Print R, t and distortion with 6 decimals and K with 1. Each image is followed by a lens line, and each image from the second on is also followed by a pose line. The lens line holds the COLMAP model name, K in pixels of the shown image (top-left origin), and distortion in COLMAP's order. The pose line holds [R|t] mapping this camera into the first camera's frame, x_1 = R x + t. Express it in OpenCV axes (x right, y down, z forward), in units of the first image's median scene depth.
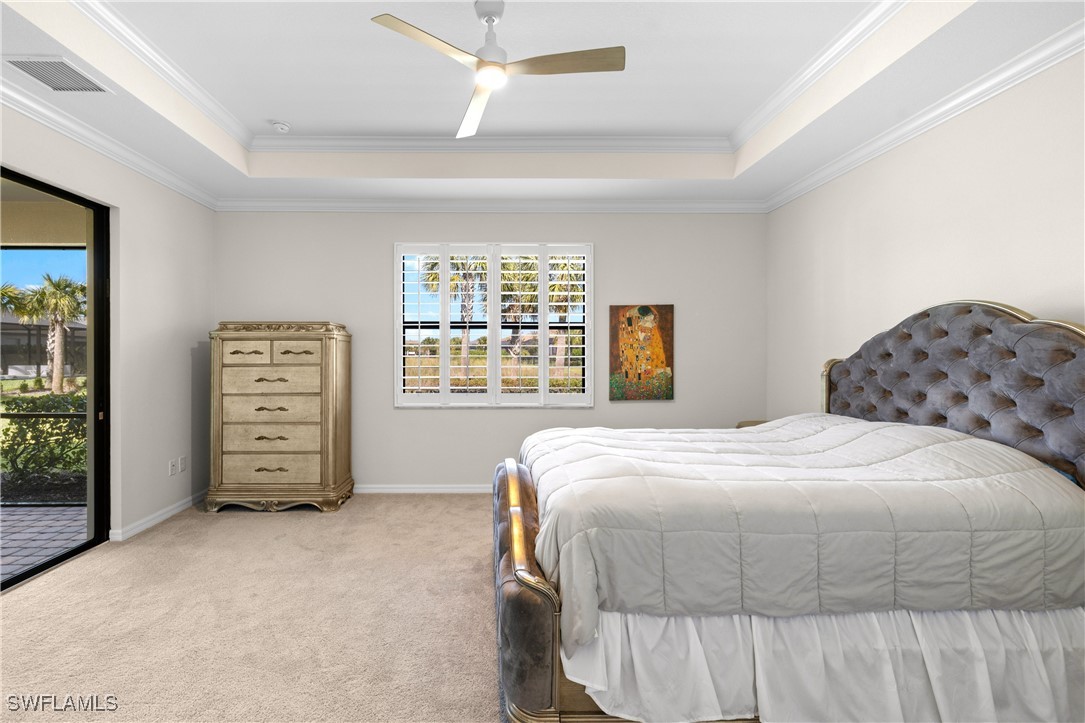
lens RADIAL K [[503.0, 0, 542.5], [0, 503.0, 354.2], [0, 0, 1]] dist [0.001493, 0.000507]
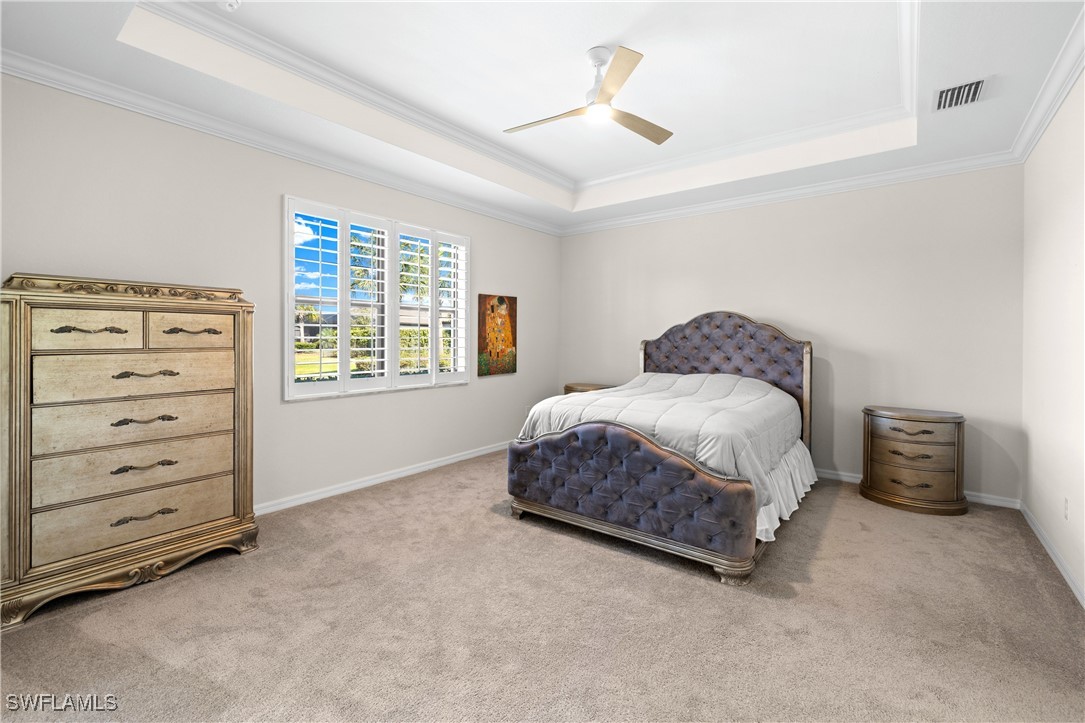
lens RADIAL K [[454.7, 0, 561.6], [0, 454.7, 337.6], [0, 0, 1]] dist [0.000998, 0.000003]
pose [[0.623996, 0.002938, 0.781422, -0.659136], [-0.004346, 0.999991, -0.000289, 0.003167], [-0.781416, -0.003215, 0.624003, 0.235441]]
